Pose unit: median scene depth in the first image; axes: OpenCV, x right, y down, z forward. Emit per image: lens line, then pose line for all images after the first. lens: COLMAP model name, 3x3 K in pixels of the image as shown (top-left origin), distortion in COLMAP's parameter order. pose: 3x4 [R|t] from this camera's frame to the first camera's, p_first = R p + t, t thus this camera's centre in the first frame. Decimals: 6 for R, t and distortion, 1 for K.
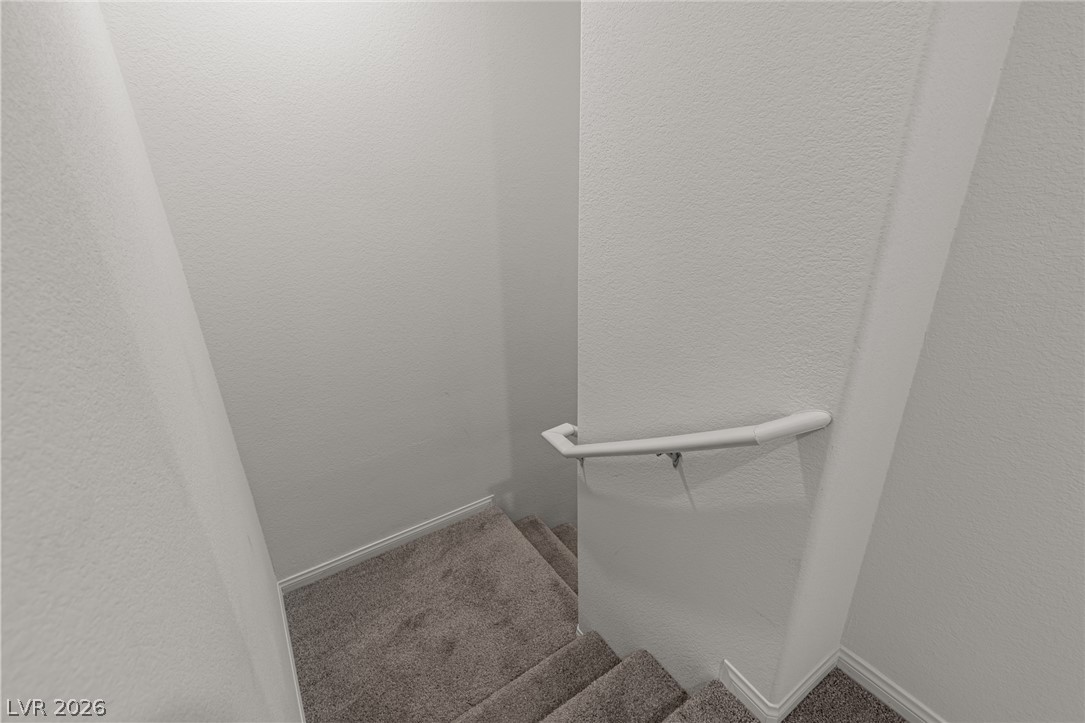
lens RADIAL K [[492.7, 0, 541.0], [0, 492.7, 359.1], [0, 0, 1]] dist [0.009143, -0.000047]
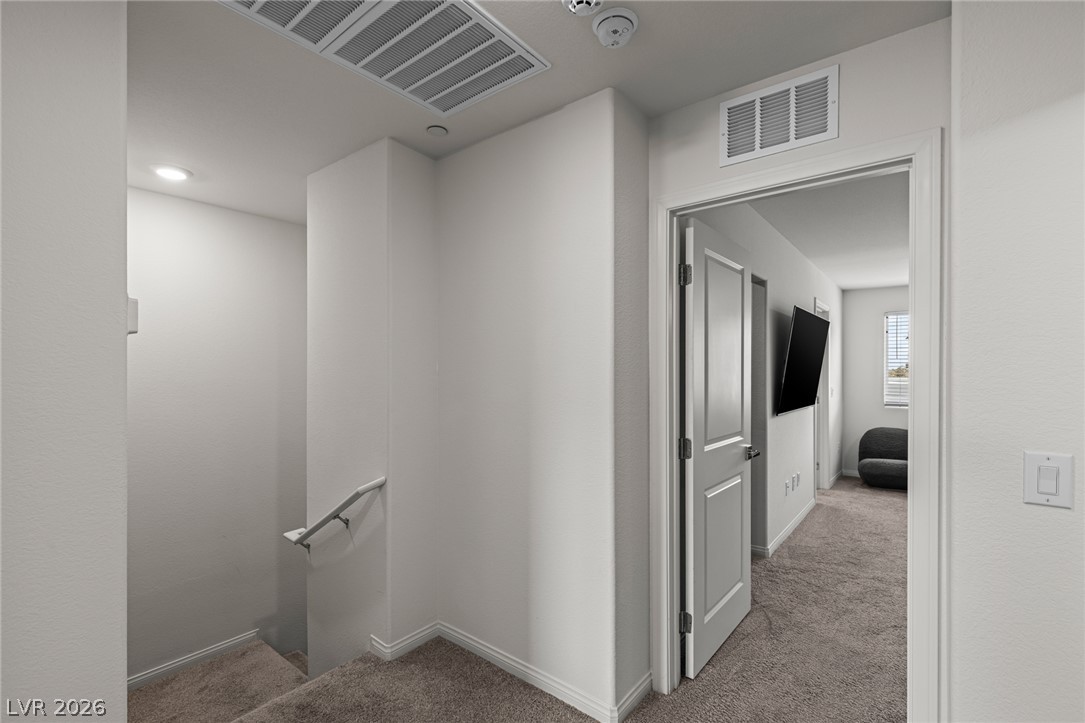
lens RADIAL K [[492.7, 0, 546.0], [0, 492.7, 365.0], [0, 0, 1]] dist [0.009143, -0.000047]
pose [[0.947213, 0.023145, 0.319768, 0.198774], [0.099743, 0.926621, -0.362527, 0.214775], [-0.304694, 0.375285, 0.875399, -0.629692]]
